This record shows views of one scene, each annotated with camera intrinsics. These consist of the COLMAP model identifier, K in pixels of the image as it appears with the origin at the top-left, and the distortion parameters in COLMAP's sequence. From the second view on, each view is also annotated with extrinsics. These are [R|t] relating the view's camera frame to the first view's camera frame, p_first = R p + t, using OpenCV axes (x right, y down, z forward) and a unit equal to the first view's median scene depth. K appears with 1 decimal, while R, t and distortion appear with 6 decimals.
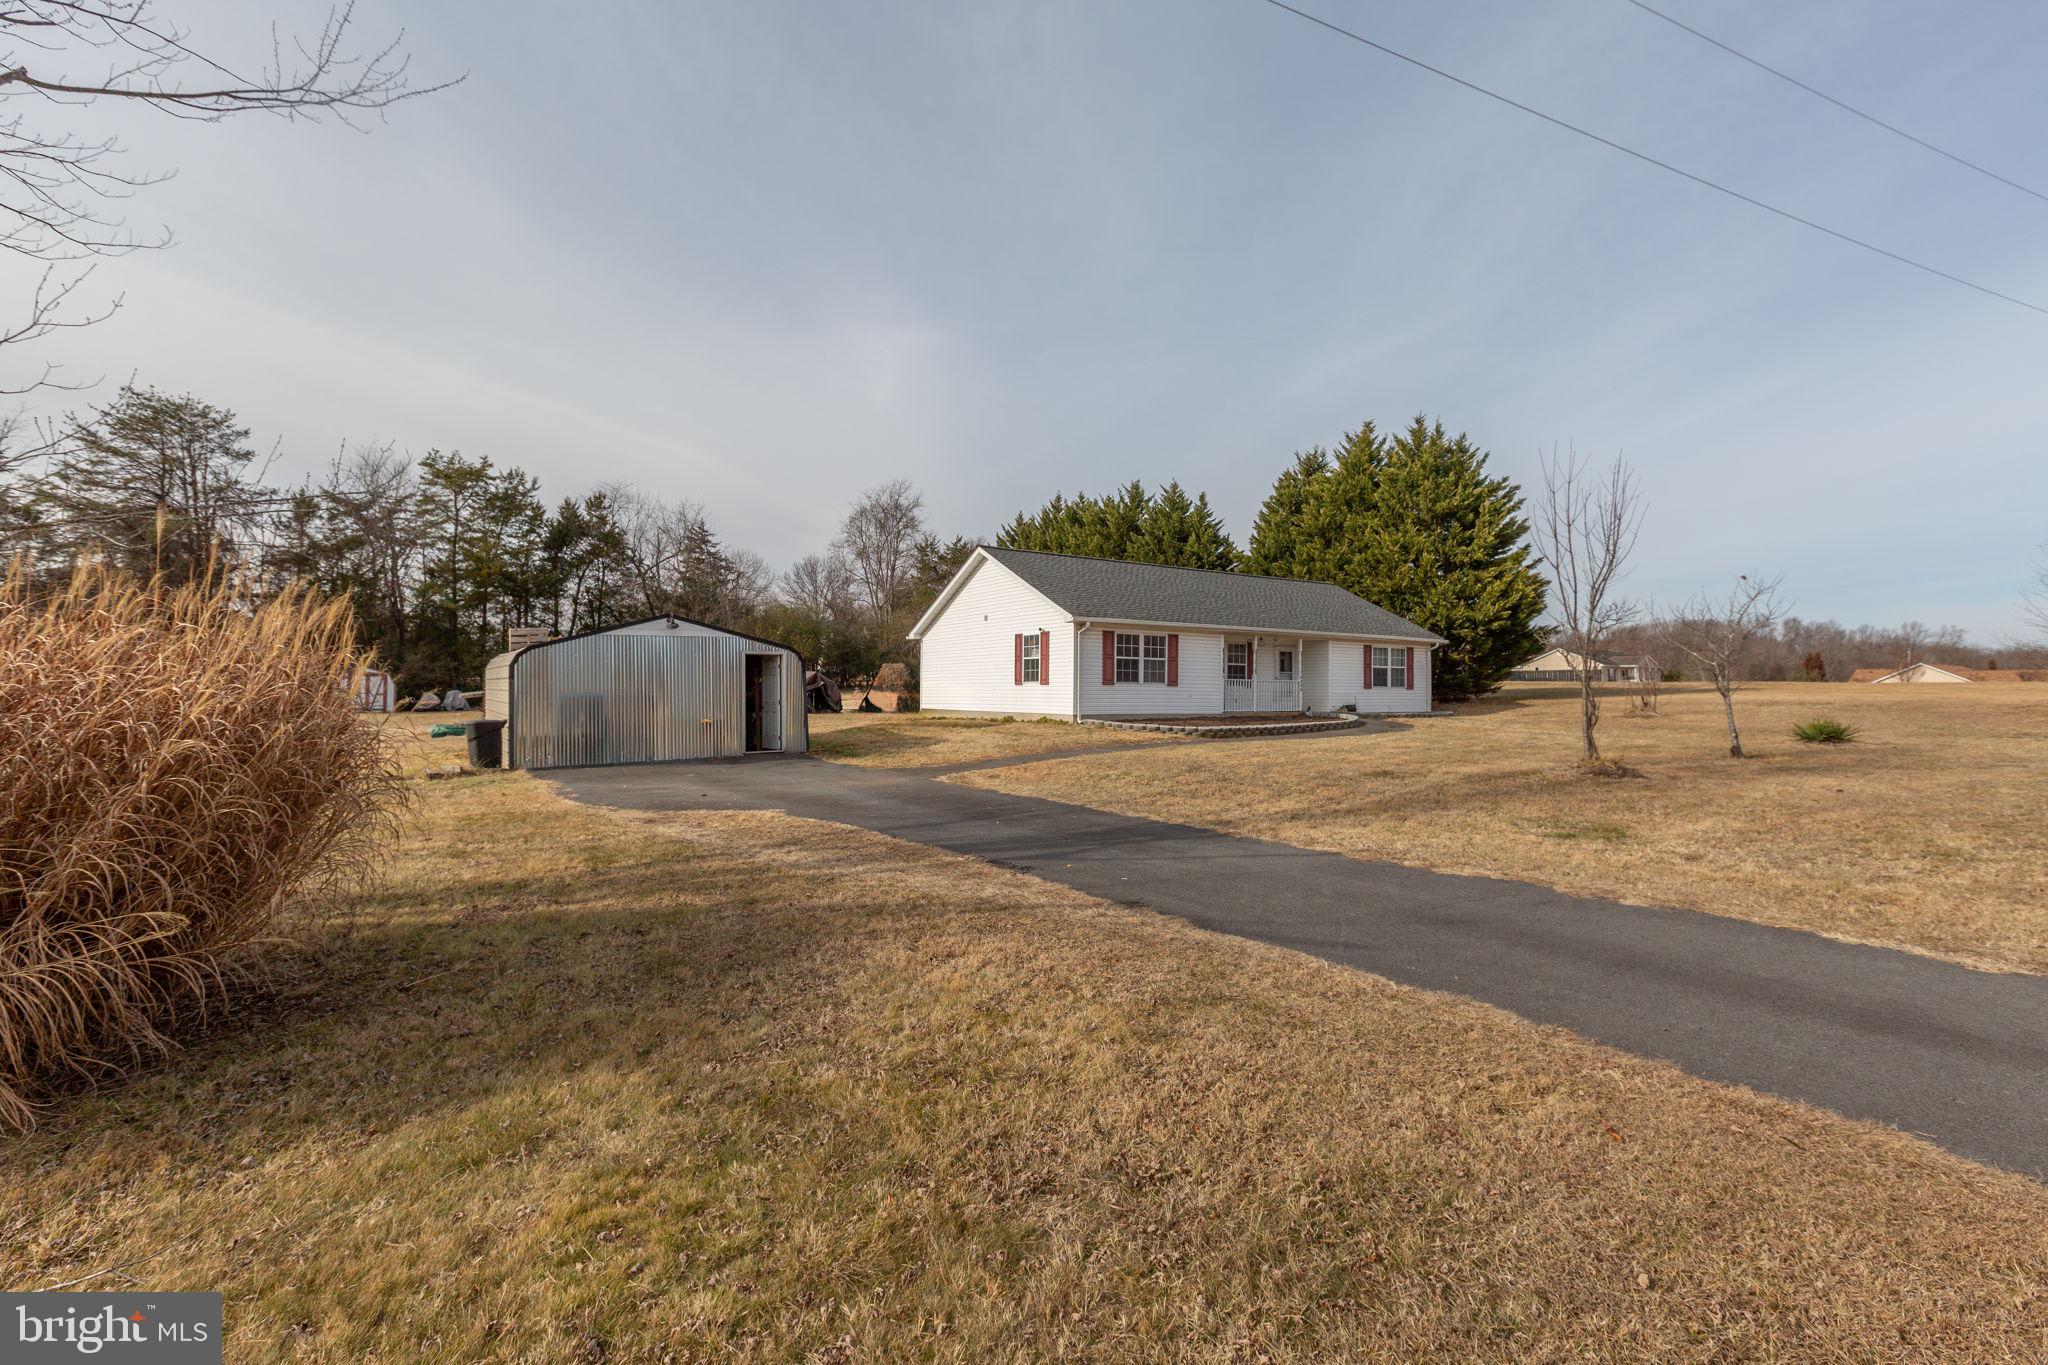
lens RADIAL K [[911.3, 0, 1021.0], [0, 911.3, 671.5], [0, 0, 1]] dist [-0.000529, 0.000038]
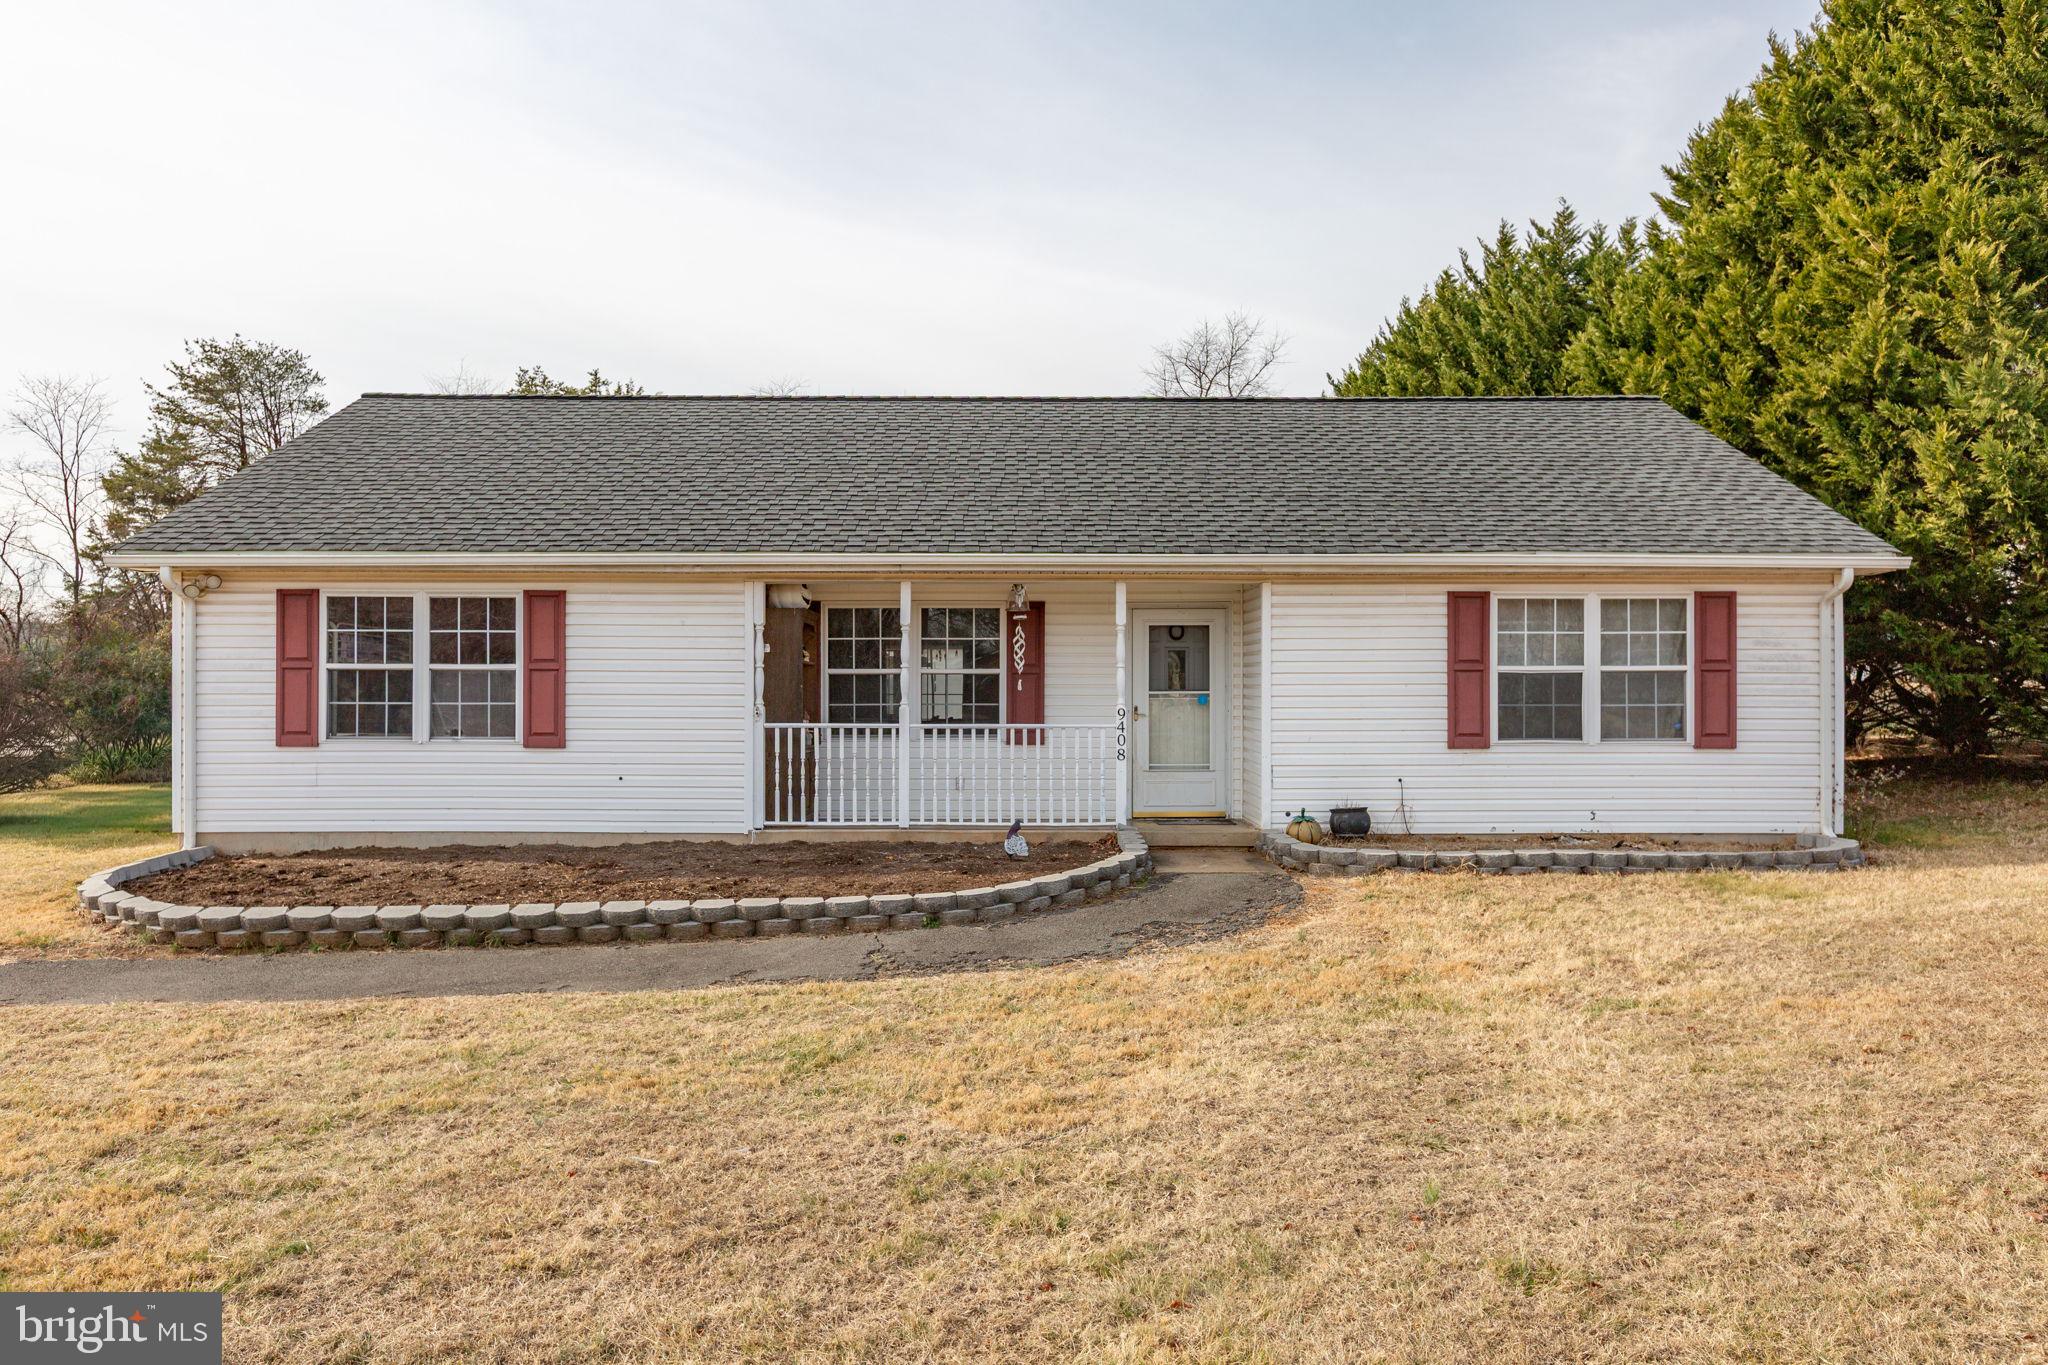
lens RADIAL K [[1413.0, 0, 1024.0], [0, 1413.0, 682.5], [0, 0, 1]] dist [0.001140, 0.000535]
pose [[0.840792, -0.011506, -0.541236, 0.500276], [0.017911, 0.999818, 0.006568, -0.006567], [0.541062, -0.015217, 0.840845, 0.567923]]
